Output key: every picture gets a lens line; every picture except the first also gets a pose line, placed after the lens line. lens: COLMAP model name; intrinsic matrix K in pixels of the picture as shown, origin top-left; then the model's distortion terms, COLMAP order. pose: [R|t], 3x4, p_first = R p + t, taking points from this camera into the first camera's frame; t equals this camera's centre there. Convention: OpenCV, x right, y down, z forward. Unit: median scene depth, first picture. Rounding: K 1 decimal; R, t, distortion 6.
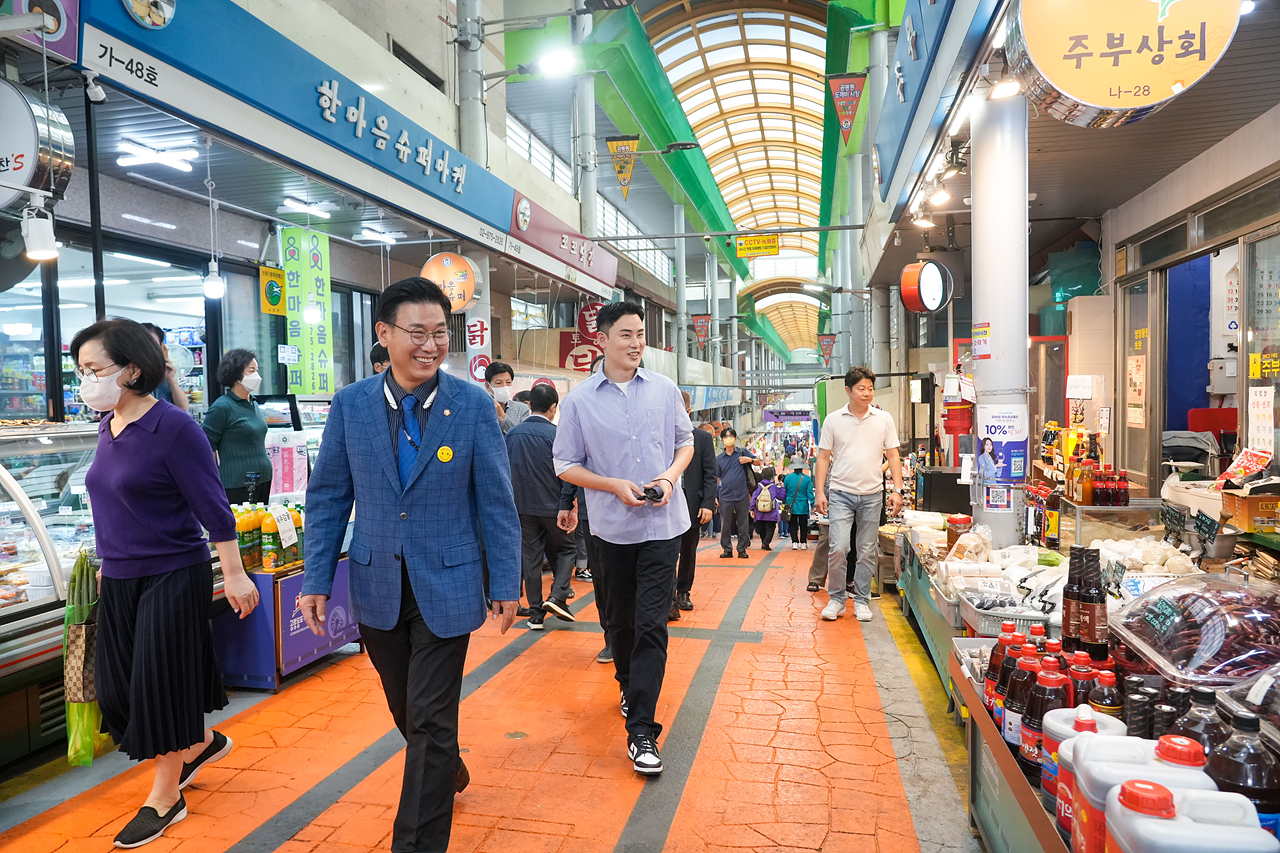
lens RADIAL K [[843.4, 0, 640.0], [0, 843.4, 426.5], [0, 0, 1]] dist [-0.005134, -0.000681]
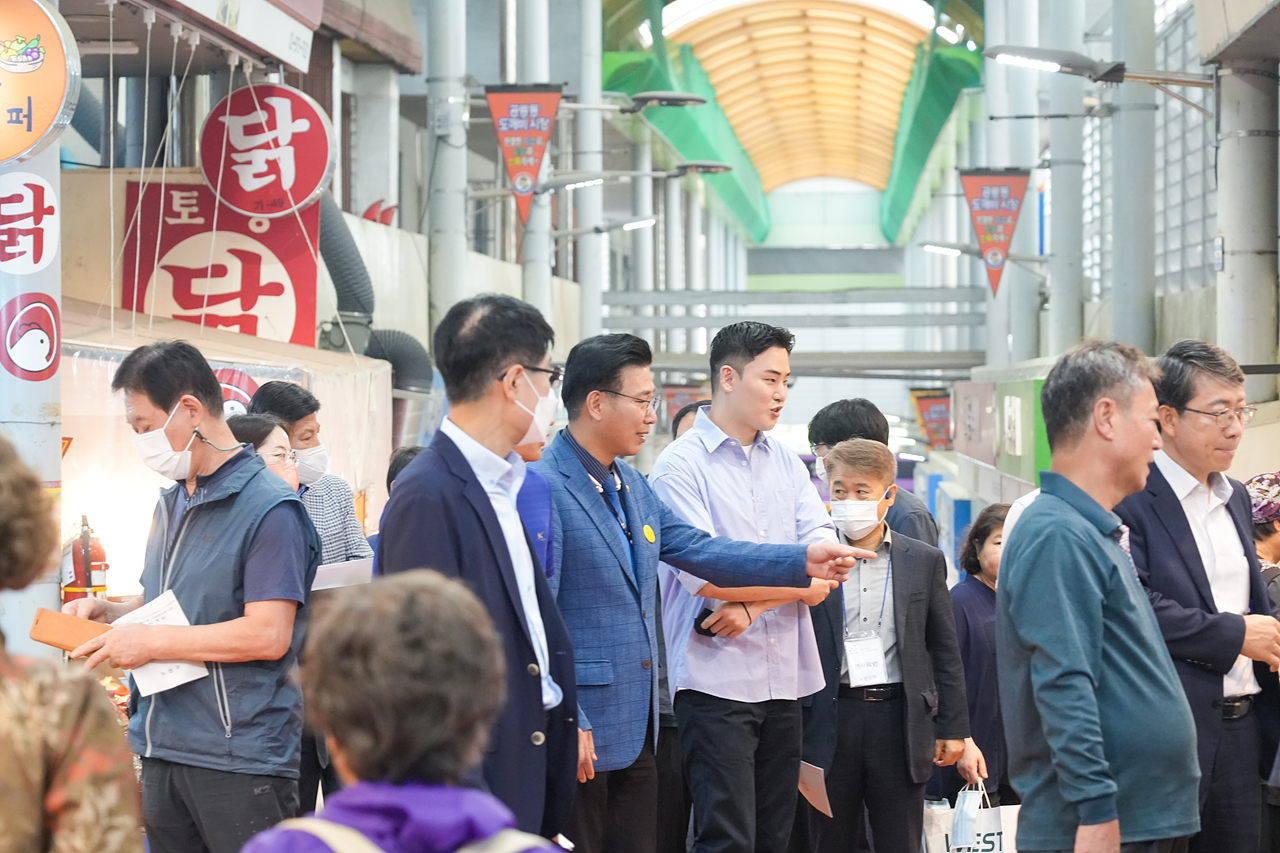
lens RADIAL K [[3918.9, 0, 640.0], [0, 3918.9, 426.5], [0, 0, 1]] dist [-2.794797, 28.948621]
pose [[0.989100, 0.010327, 0.146881, -0.080277], [-0.006626, 0.999649, -0.025660, -0.001457], [-0.147095, 0.024407, 0.988821, -0.176649]]
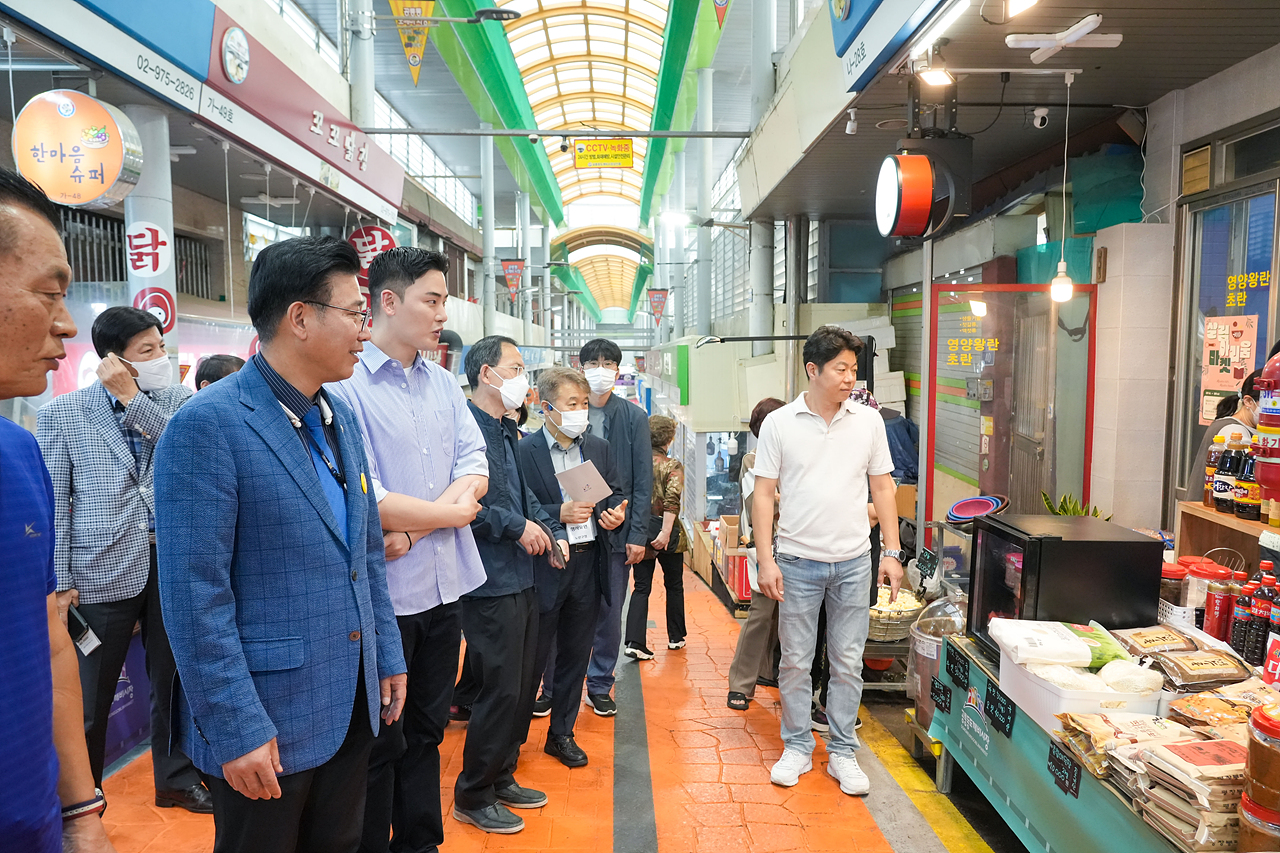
lens RADIAL K [[888.4, 0, 640.0], [0, 888.4, 426.5], [0, 0, 1]] dist [-0.005093, 0.000481]
pose [[0.975101, 0.000579, 0.221761, 0.001204], [-0.010006, 0.999093, 0.041388, -0.008594], [-0.221536, -0.042576, 0.974222, 0.157288]]
